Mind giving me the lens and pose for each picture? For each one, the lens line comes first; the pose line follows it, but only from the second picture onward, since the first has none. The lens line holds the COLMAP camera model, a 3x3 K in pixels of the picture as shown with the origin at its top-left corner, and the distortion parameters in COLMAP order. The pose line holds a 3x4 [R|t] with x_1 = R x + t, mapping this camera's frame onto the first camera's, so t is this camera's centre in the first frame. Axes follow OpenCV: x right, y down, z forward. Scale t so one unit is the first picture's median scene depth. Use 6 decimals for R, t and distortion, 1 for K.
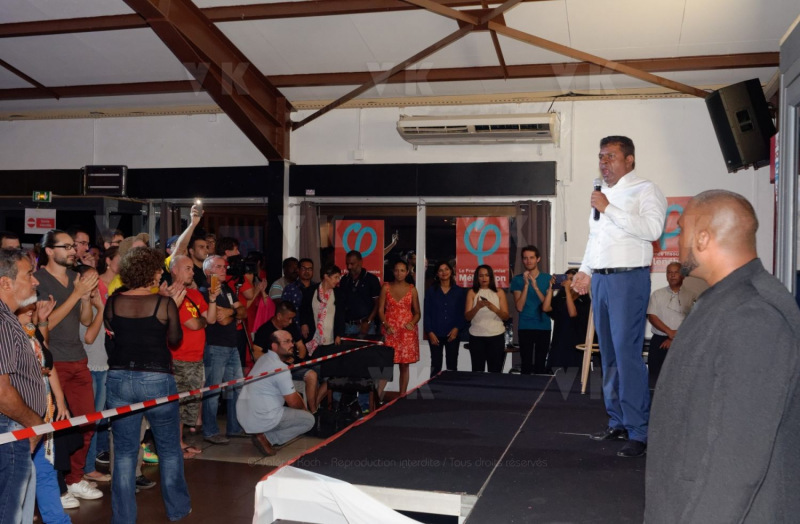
lens RADIAL K [[811.9, 0, 400.0], [0, 811.9, 262.0], [0, 0, 1]] dist [0.006380, 0.016571]
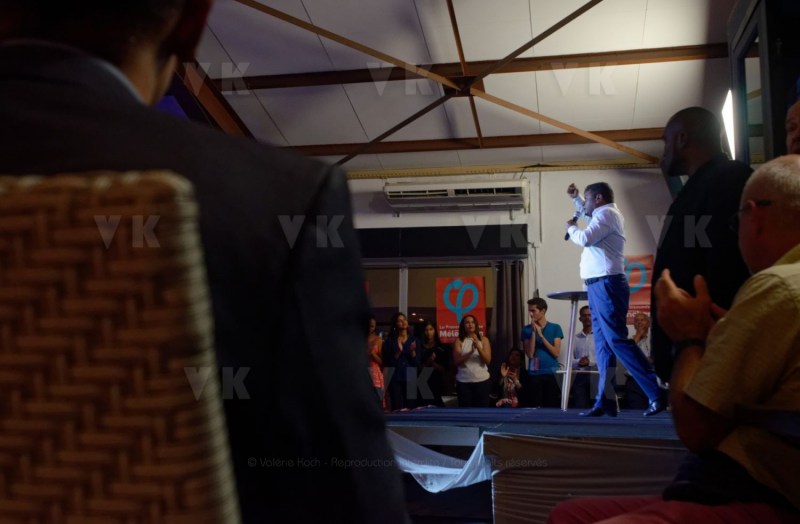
lens RADIAL K [[811.9, 0, 400.0], [0, 811.9, 262.0], [0, 0, 1]] dist [0.006380, 0.016571]
pose [[0.998530, 0.003821, 0.054065, -0.037273], [0.004311, 0.988753, -0.149498, 0.086318], [-0.054028, 0.149511, 0.987283, -0.062336]]
